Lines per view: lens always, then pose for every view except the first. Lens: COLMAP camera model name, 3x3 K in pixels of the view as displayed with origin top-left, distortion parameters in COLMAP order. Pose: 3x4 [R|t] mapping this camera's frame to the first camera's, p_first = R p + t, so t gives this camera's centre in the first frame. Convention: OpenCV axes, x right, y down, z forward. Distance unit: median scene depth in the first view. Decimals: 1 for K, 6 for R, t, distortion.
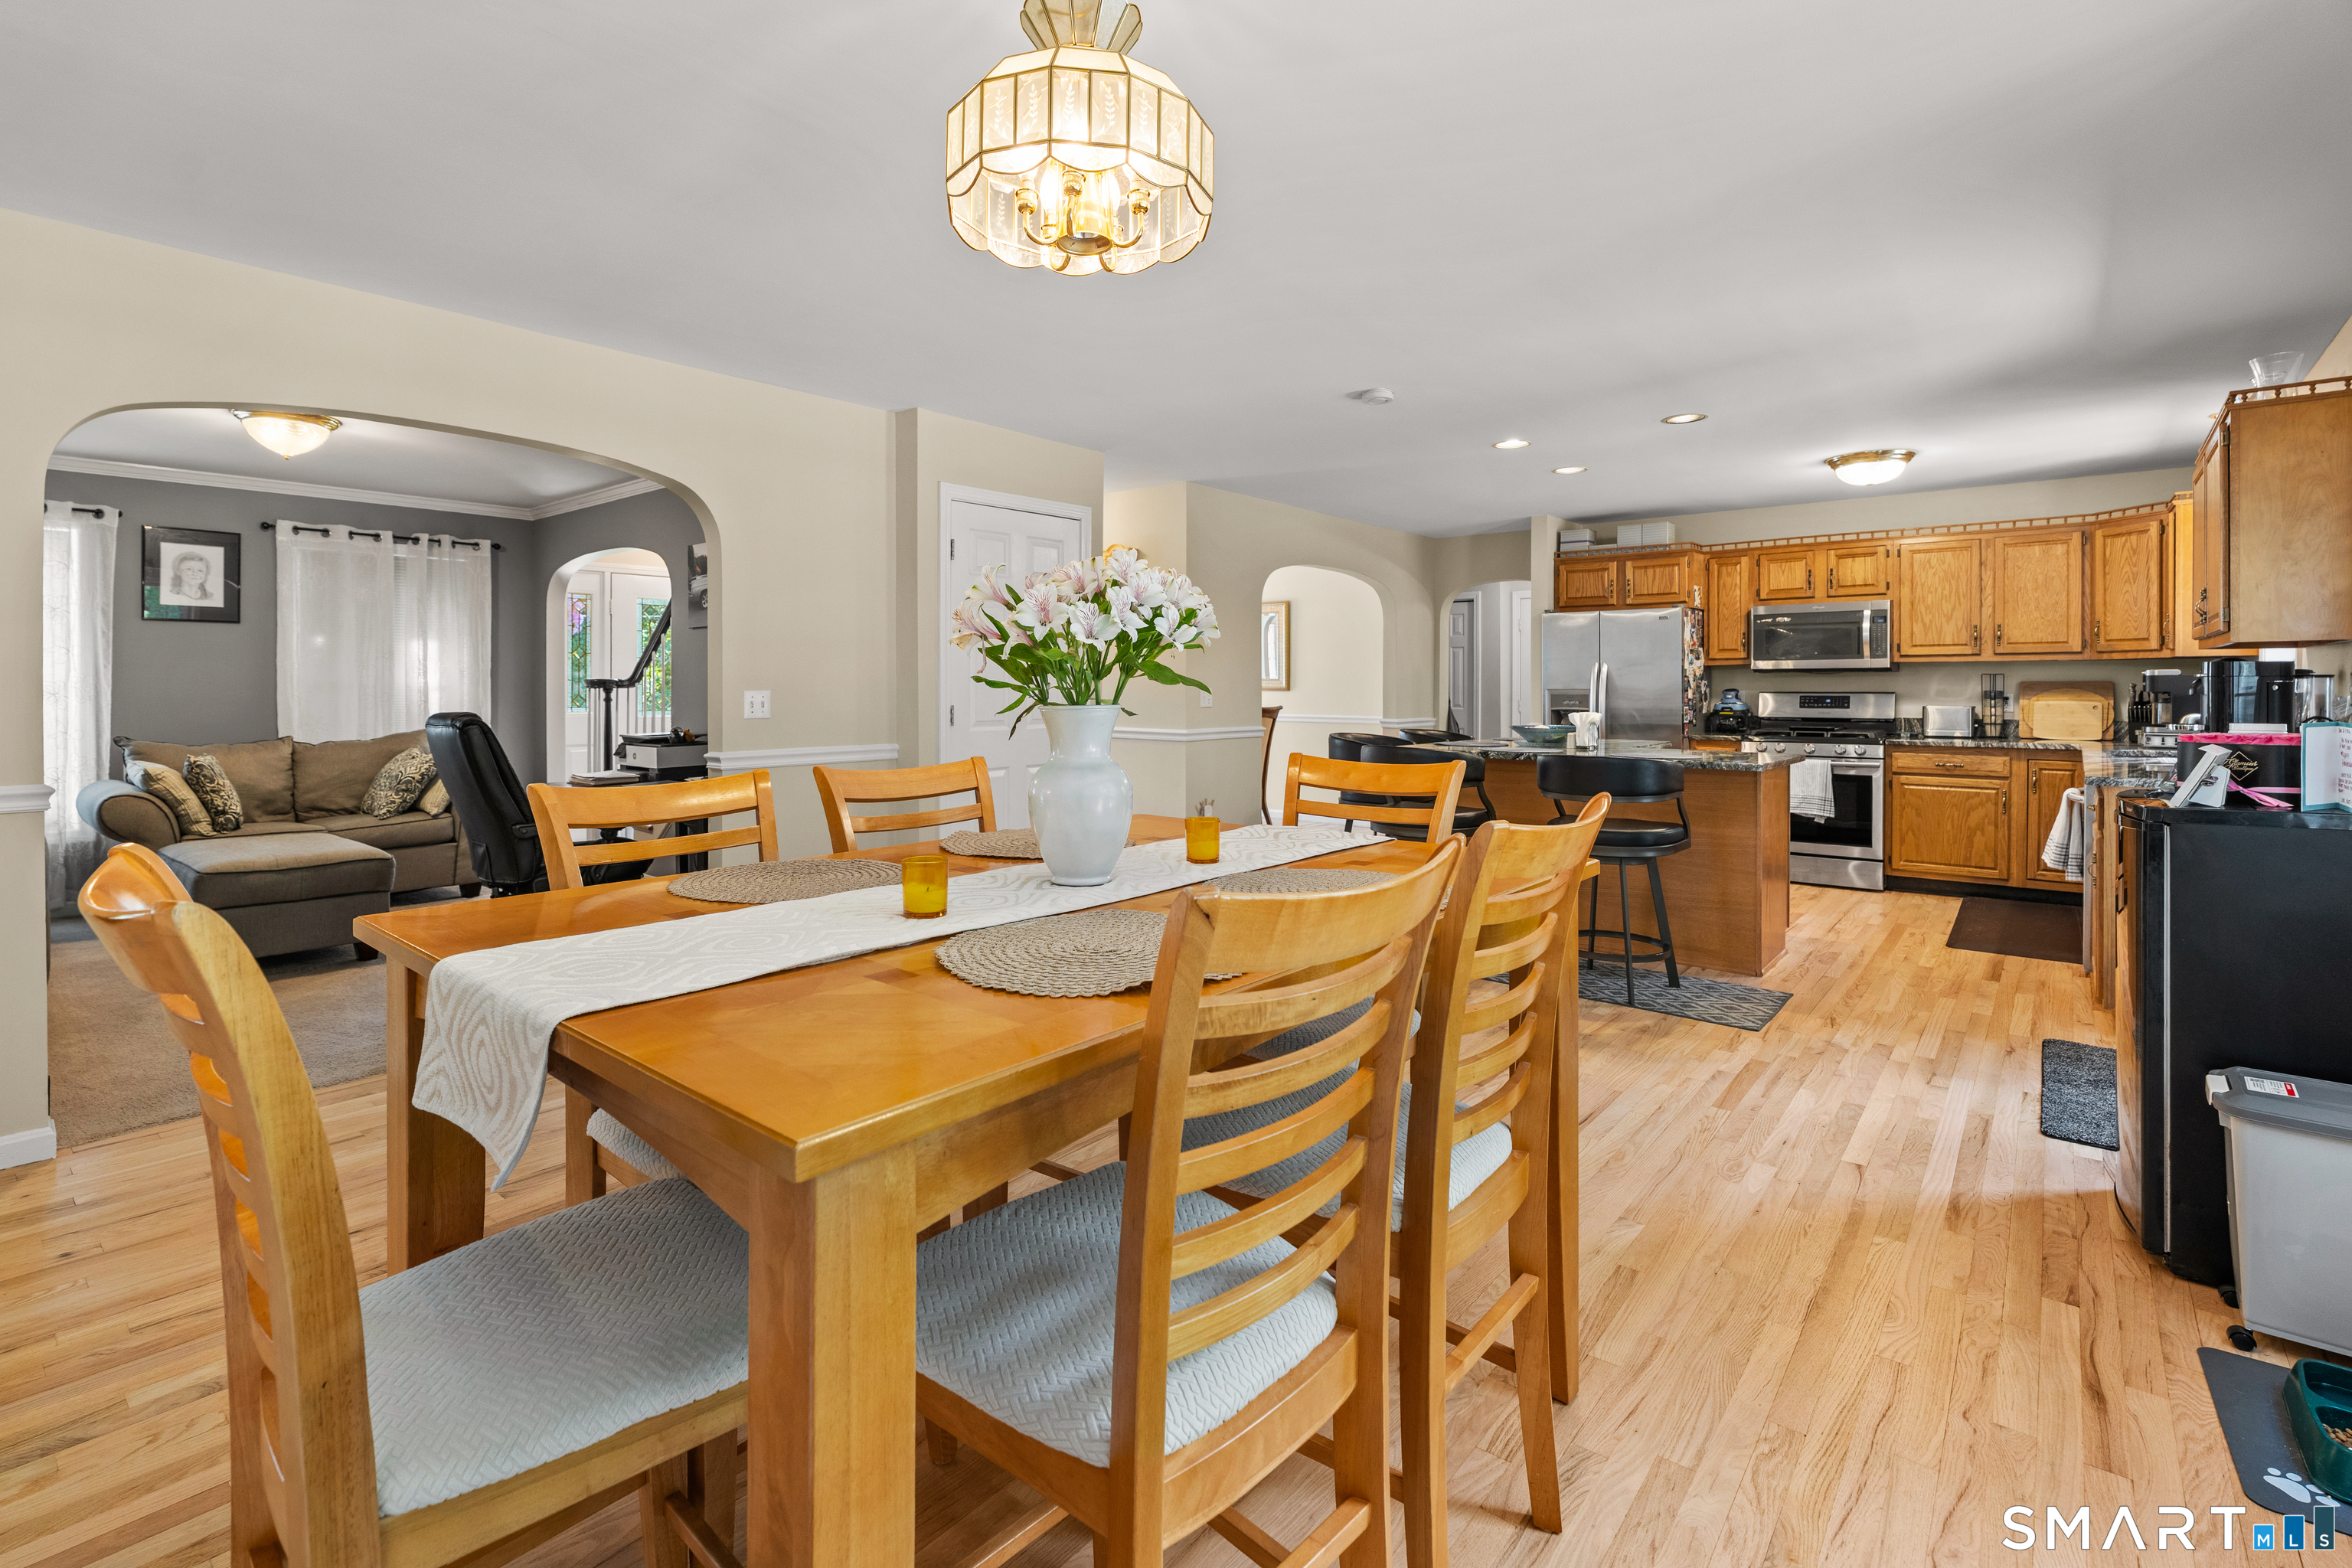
lens RADIAL K [[1076.4, 0, 1170.8], [0, 1076.4, 691.4], [0, 0, 1]] dist [-0.000250, -0.000164]
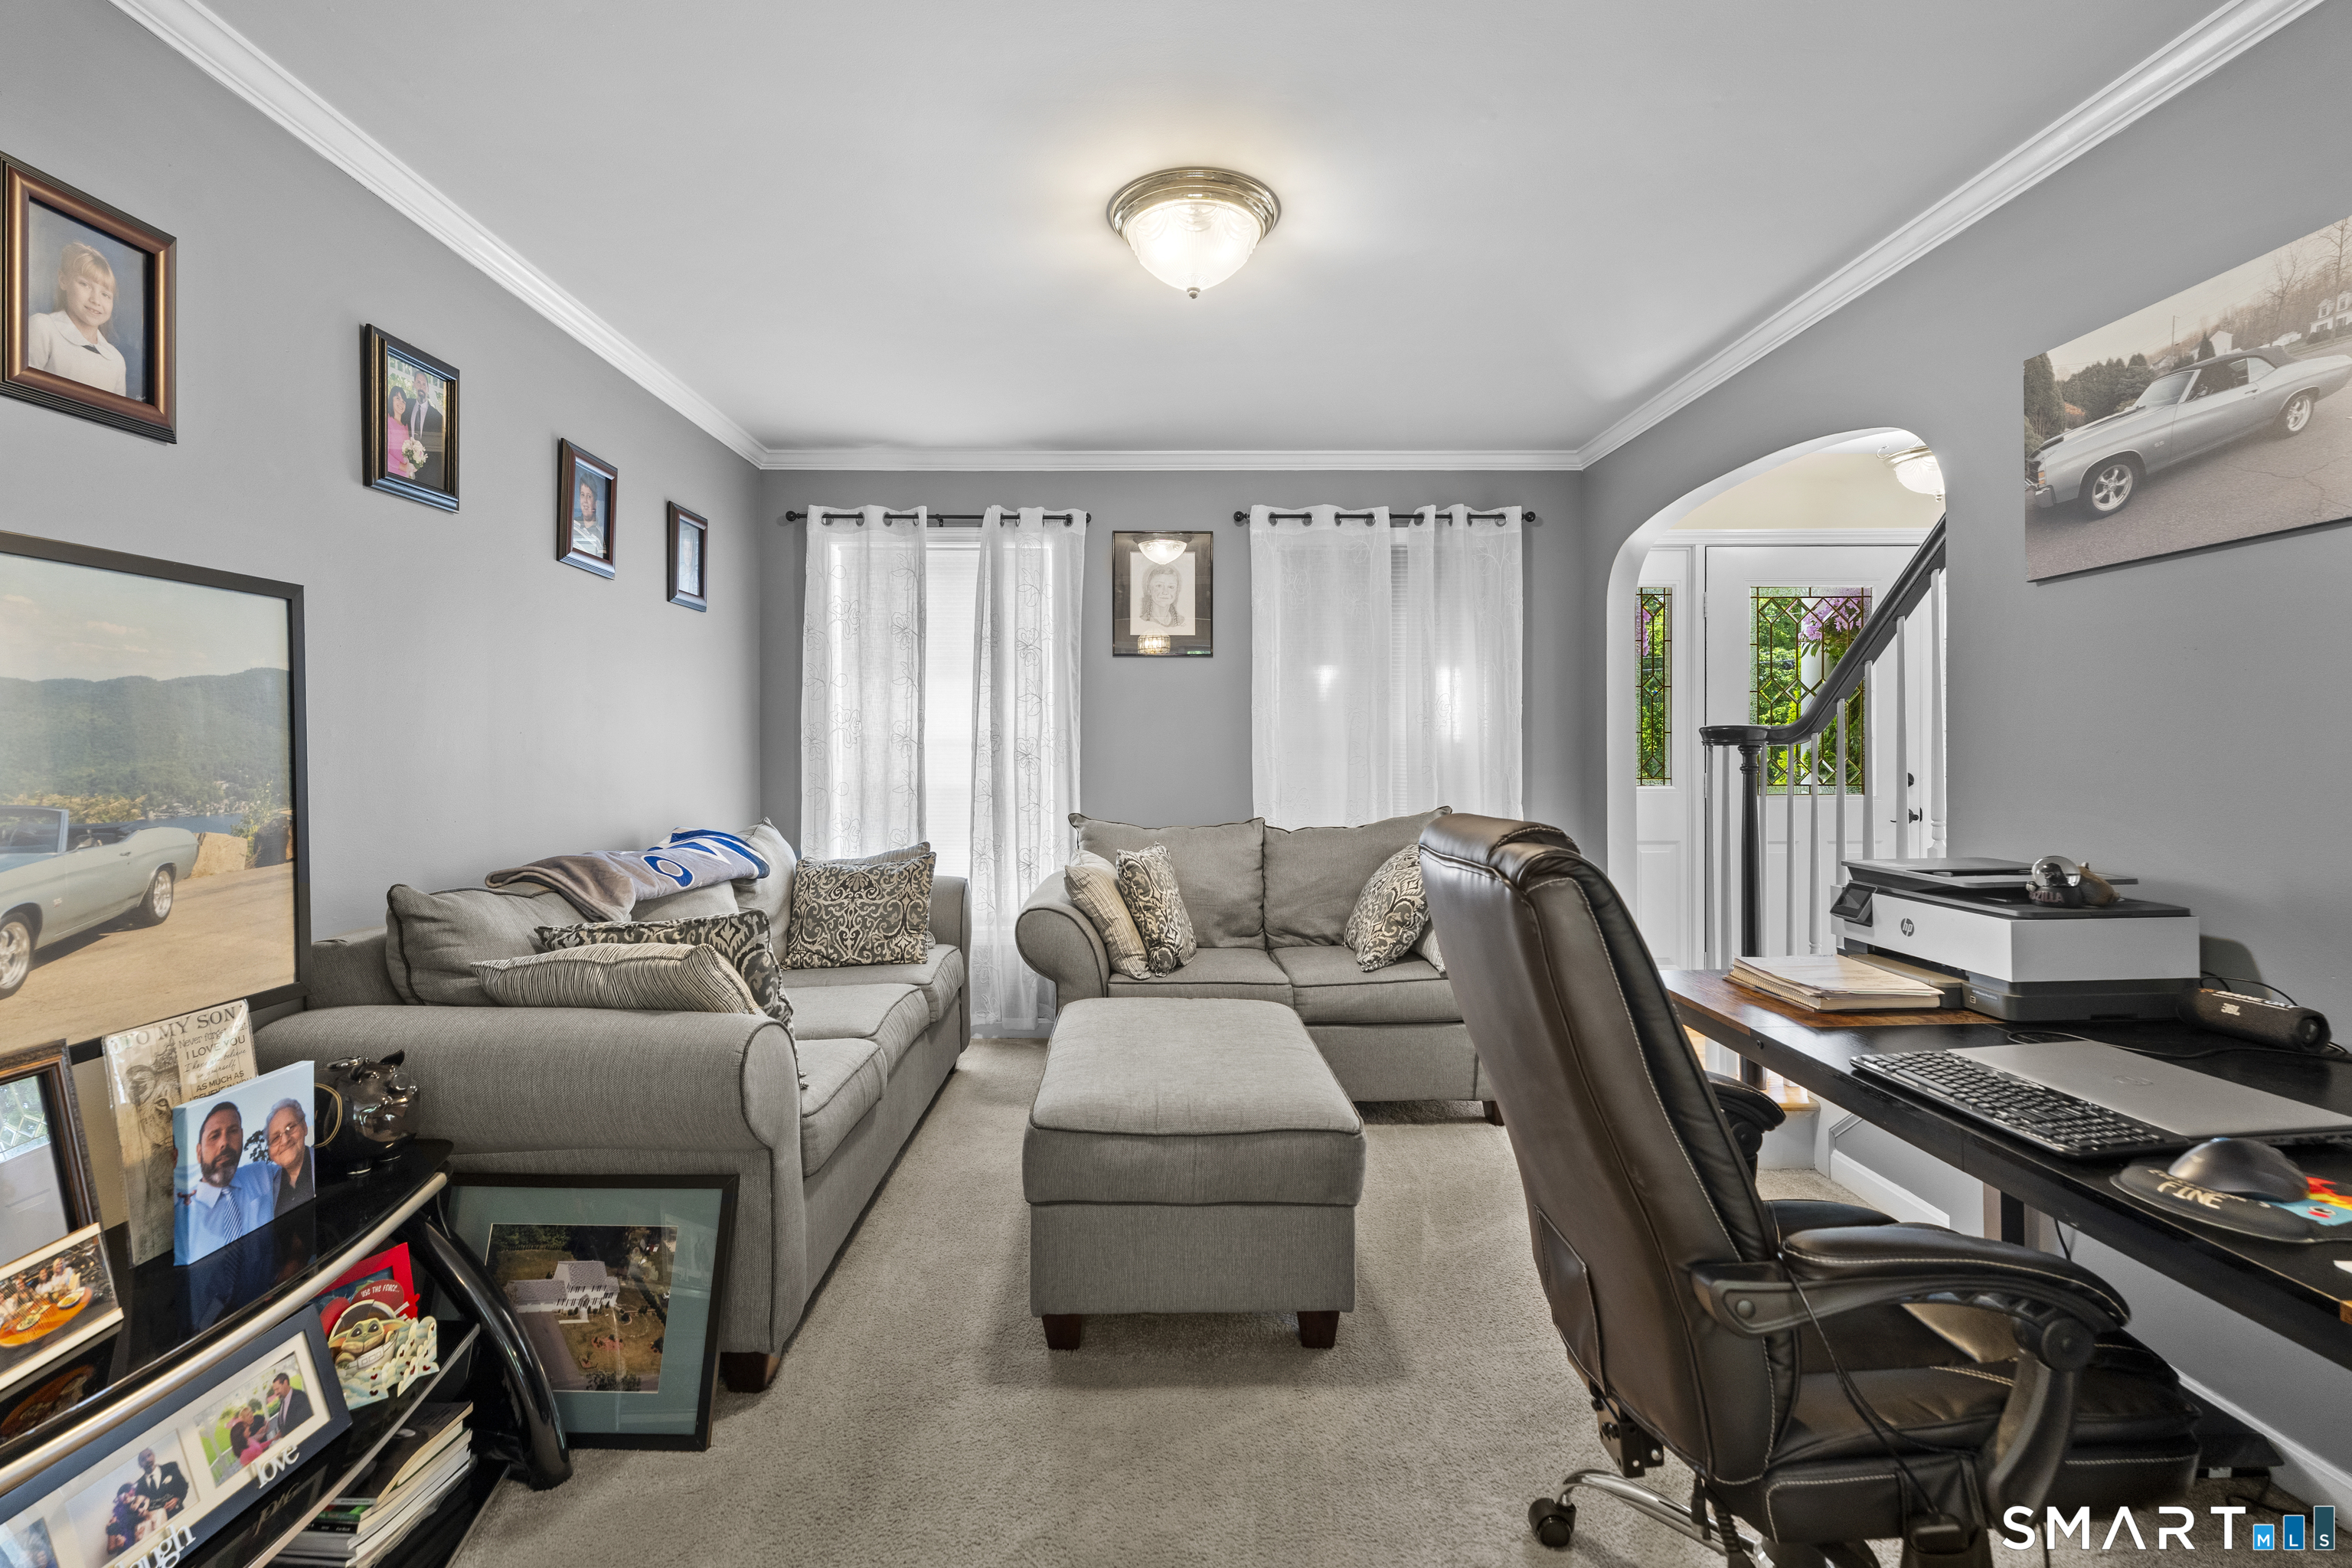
lens RADIAL K [[1054.6, 0, 1153.7], [0, 1054.6, 747.2], [0, 0, 1]] dist [0.000669, 0.000362]
pose [[0.643479, -0.003630, -0.765455, -0.355473], [0.002368, 0.999993, -0.002752, -0.001040], [0.765460, -0.000042, 0.643484, 0.522849]]
